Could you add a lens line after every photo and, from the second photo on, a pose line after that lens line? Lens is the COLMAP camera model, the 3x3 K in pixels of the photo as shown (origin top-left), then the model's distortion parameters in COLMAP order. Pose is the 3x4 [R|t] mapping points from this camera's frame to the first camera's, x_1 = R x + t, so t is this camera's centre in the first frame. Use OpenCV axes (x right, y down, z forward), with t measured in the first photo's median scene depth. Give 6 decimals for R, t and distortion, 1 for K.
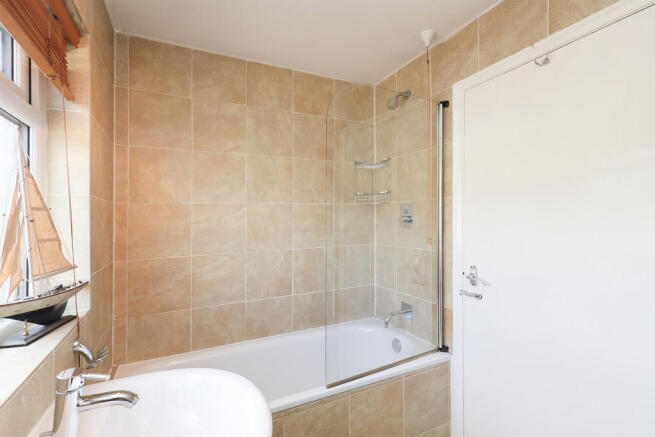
lens RADIAL K [[288.6, 0, 327.5], [0, 288.6, 218.5], [0, 0, 1]] dist [-0.001475, -0.000575]
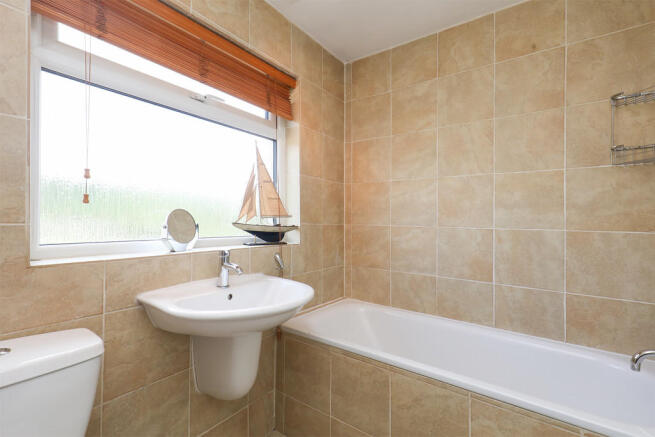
lens RADIAL K [[288.6, 0, 327.5], [0, 288.6, 218.5], [0, 0, 1]] dist [-0.001475, -0.000575]
pose [[0.489600, 0.028327, -0.871487, 0.413869], [-0.020137, 0.999573, 0.021178, 0.077131], [0.871715, 0.007181, 0.489961, 0.187305]]
